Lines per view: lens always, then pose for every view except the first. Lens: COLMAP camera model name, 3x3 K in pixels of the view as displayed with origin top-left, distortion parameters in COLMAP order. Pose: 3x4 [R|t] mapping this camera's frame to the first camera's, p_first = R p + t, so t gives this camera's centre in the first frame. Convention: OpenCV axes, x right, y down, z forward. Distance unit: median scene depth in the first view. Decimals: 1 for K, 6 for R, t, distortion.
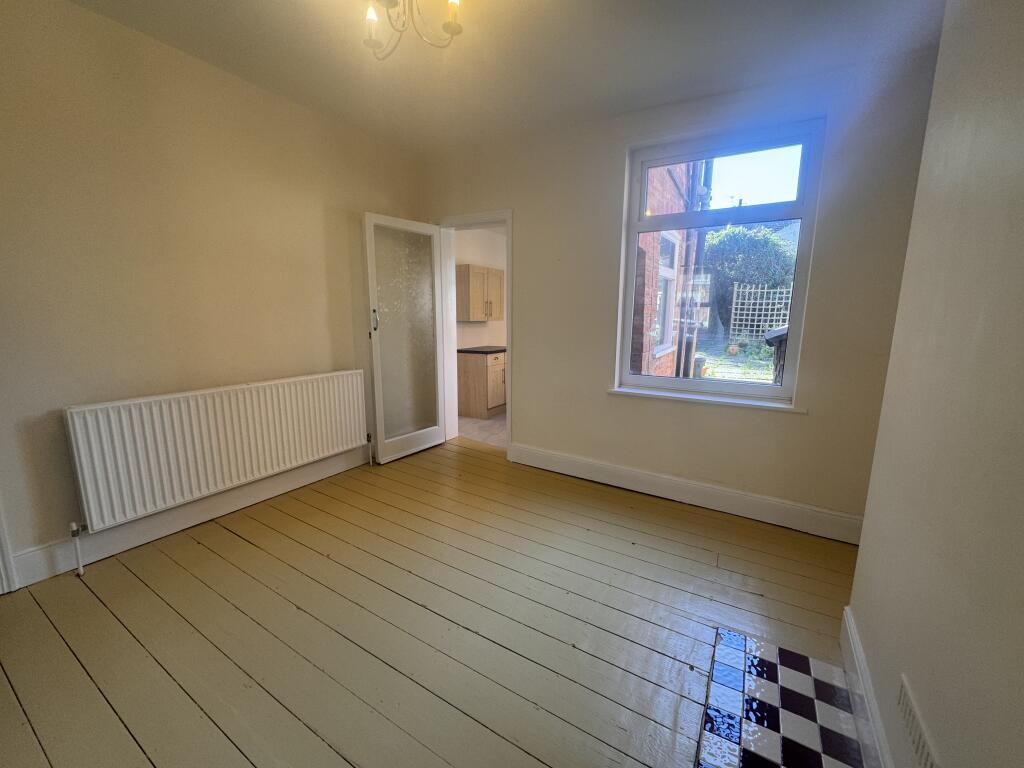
lens RADIAL K [[405.9, 0, 513.7], [0, 405.9, 382.5], [0, 0, 1]] dist [0.000906, 0.000006]
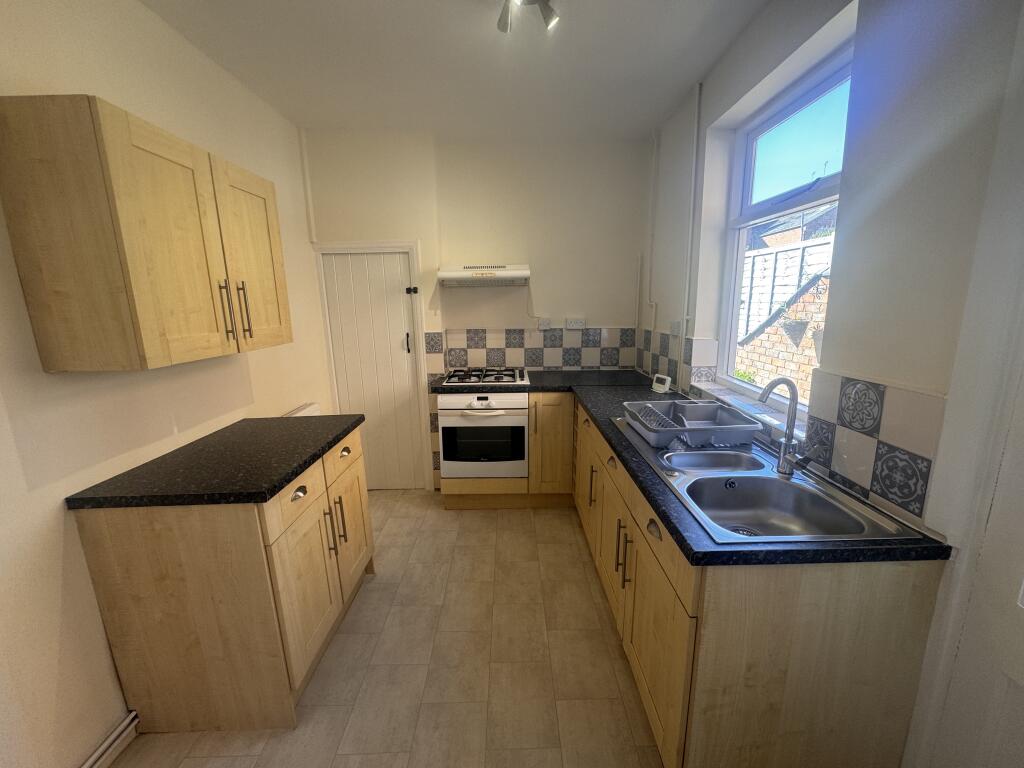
lens RADIAL K [[405.9, 0, 513.7], [0, 405.9, 382.5], [0, 0, 1]] dist [0.000906, 0.000006]
pose [[0.855625, -0.126297, 0.501951, -0.046259], [0.117216, 0.991859, 0.049758, -0.126547], [-0.504149, 0.016263, 0.863464, 0.678599]]
